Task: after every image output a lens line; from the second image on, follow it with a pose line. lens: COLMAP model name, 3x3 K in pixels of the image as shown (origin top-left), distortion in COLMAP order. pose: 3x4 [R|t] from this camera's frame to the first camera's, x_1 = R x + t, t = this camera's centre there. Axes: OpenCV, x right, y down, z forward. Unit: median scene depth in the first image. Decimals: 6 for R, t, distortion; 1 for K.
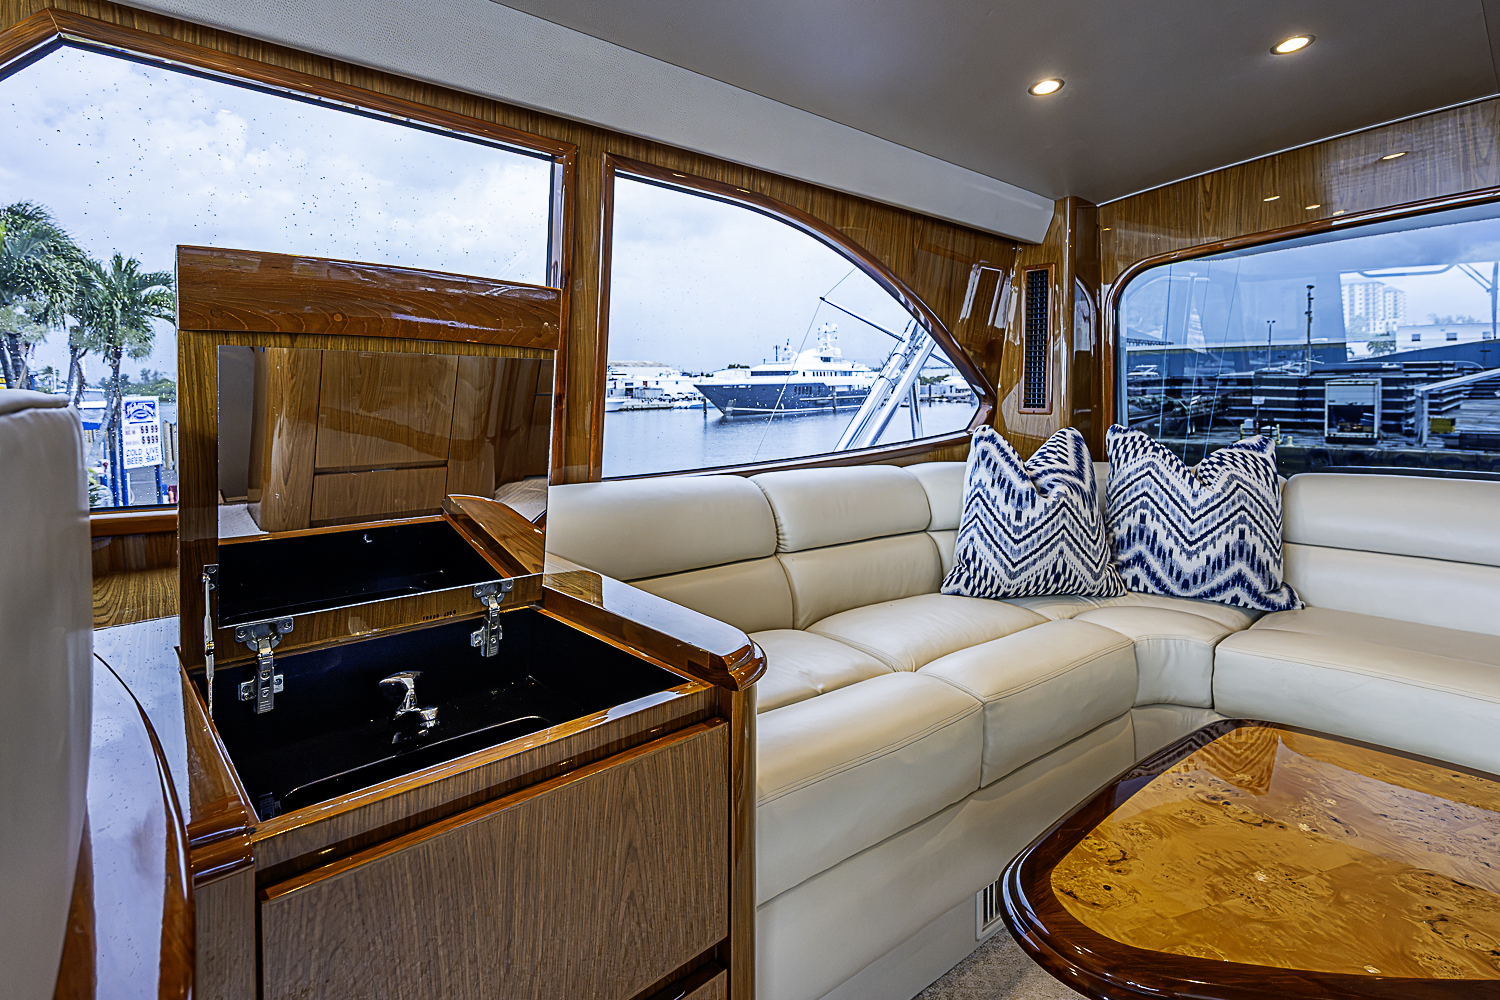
lens RADIAL K [[743.5, 0, 746.3], [0, 743.5, 410.9], [0, 0, 1]] dist [0.003995, 0.001701]
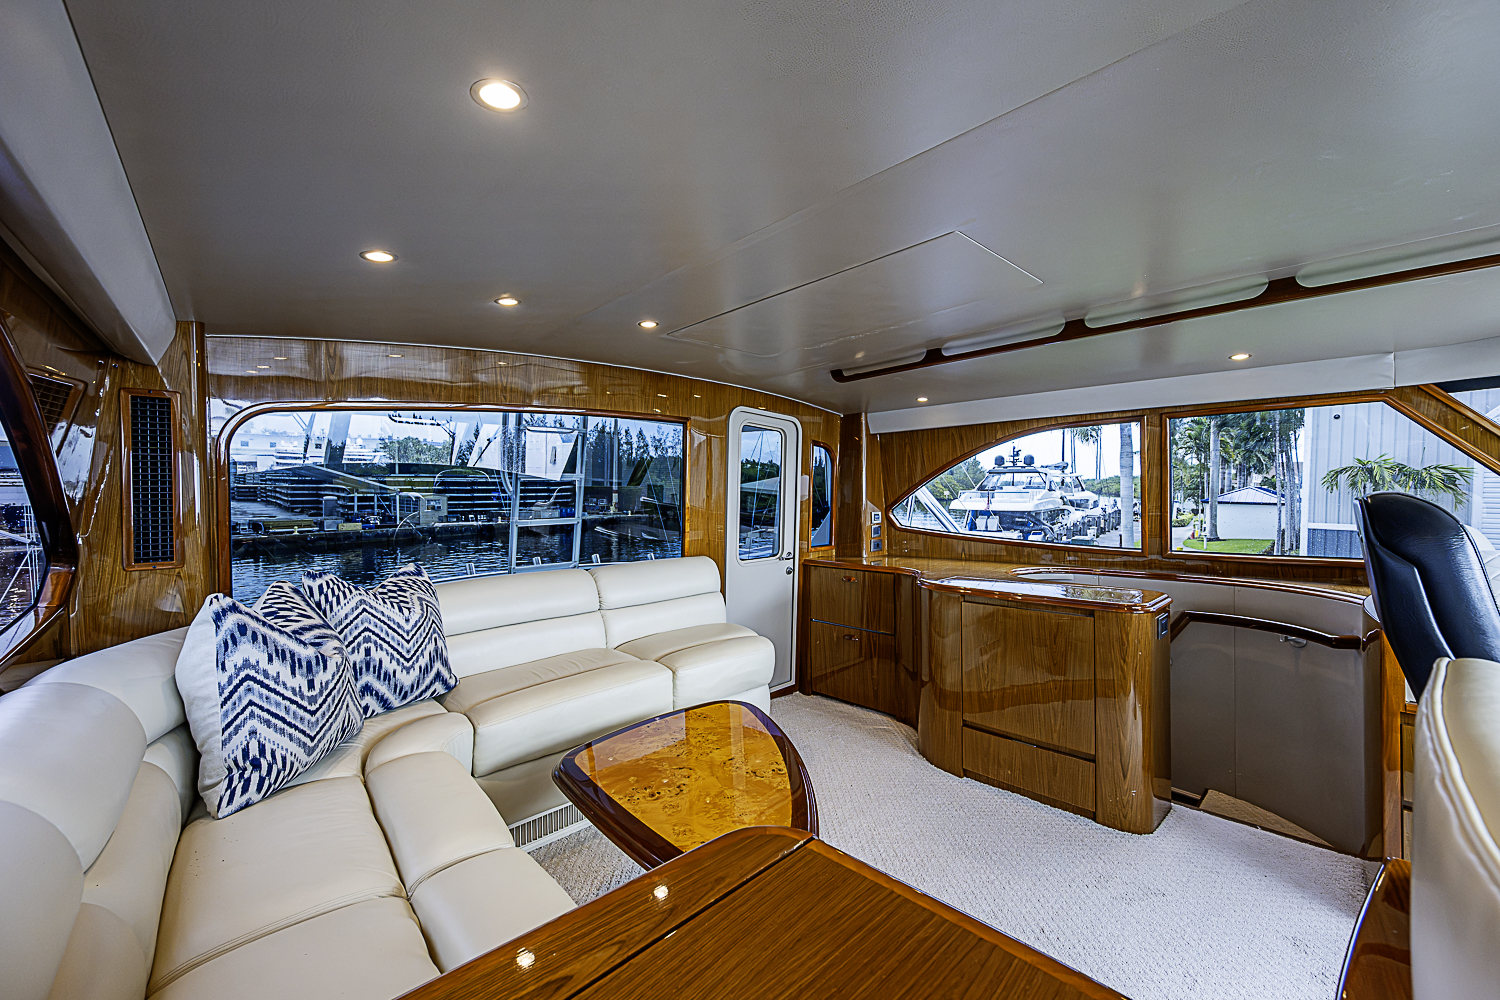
lens RADIAL K [[586.6, 0, 751.6], [0, 586.6, 493.5], [0, 0, 1]] dist [-0.004443, 0.001411]
pose [[-0.037853, -0.013673, 0.999190, -0.042428], [0.030349, 0.999429, 0.014826, -0.010372], [-0.998822, 0.030885, -0.037416, 0.052000]]
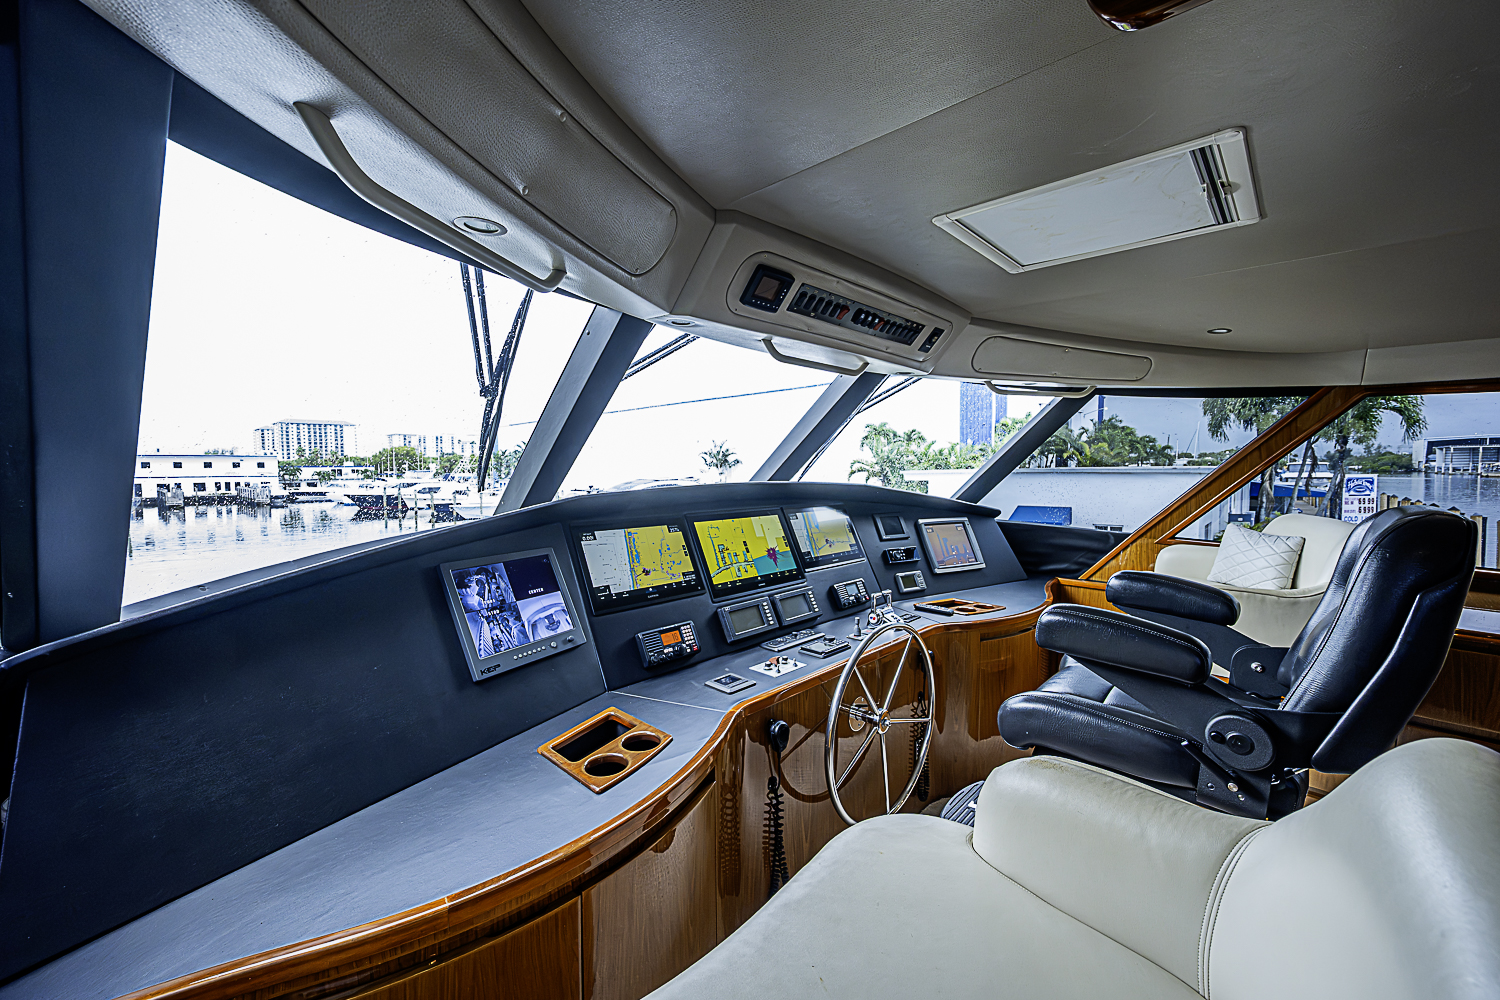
lens RADIAL K [[586.6, 0, 754.8], [0, 586.6, 499.0], [0, 0, 1]] dist [-0.004443, 0.001411]
pose [[0.087921, 0.060206, -0.994306, 0.076770], [-0.026428, 0.997961, 0.058091, -0.010082], [0.995777, 0.021170, 0.089333, -0.103410]]
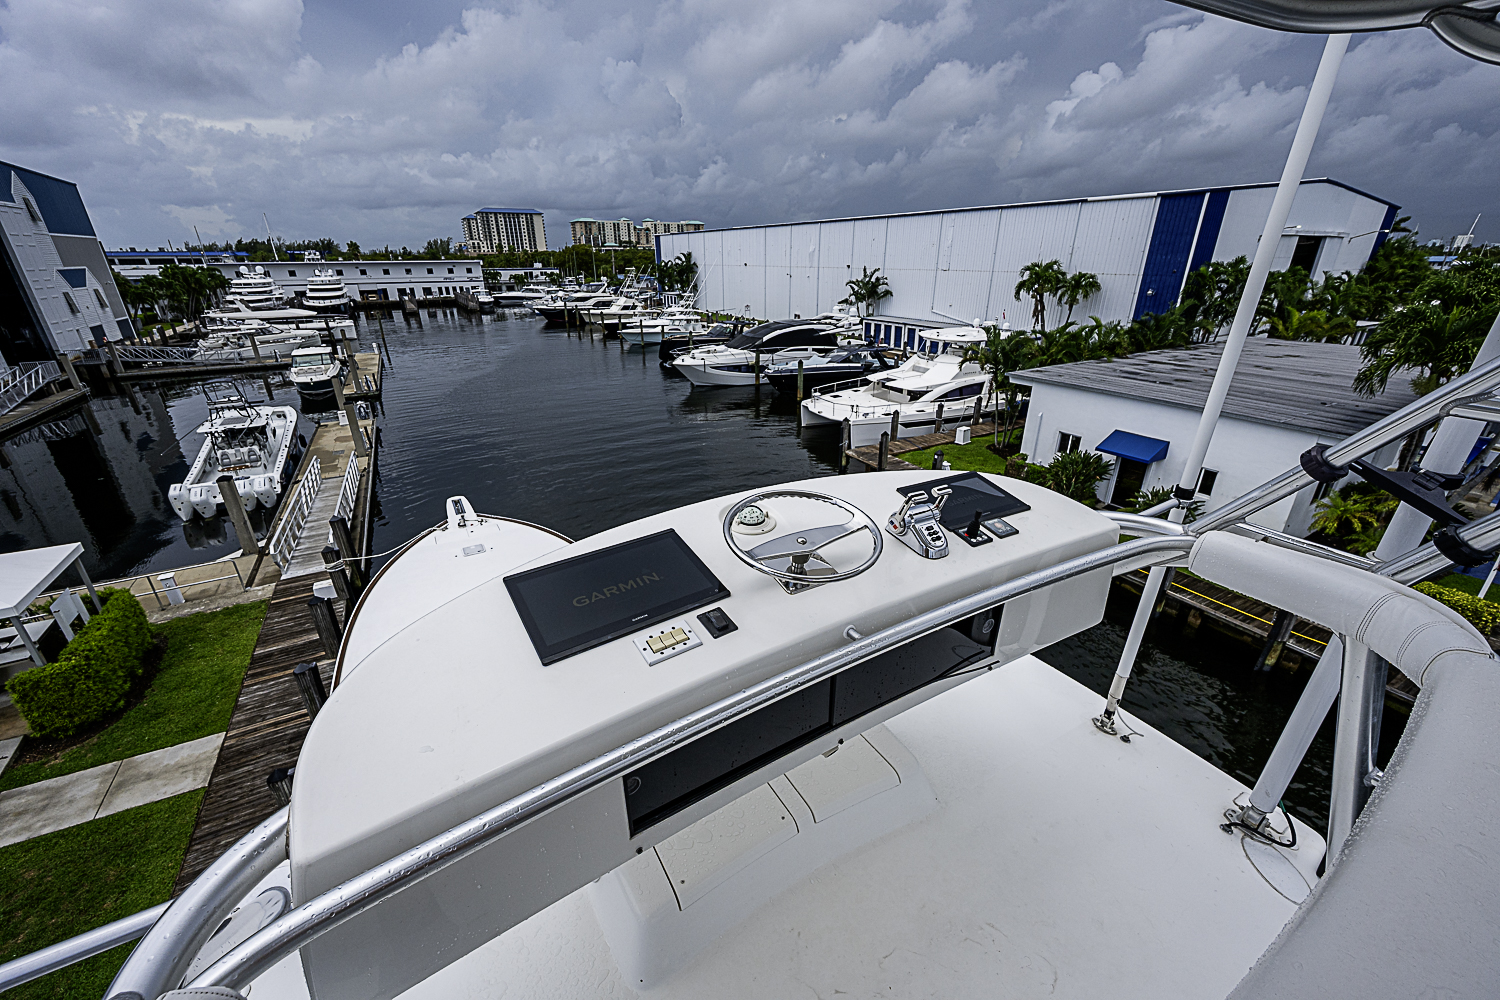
lens RADIAL K [[586.6, 0, 753.9], [0, 586.6, 505.9], [0, 0, 1]] dist [-0.004443, 0.001411]
pose [[-0.194292, 0.387657, -0.901096, 0.181502], [-0.029063, 0.915922, 0.400302, -0.284135], [0.980513, 0.103963, -0.166690, 0.074005]]
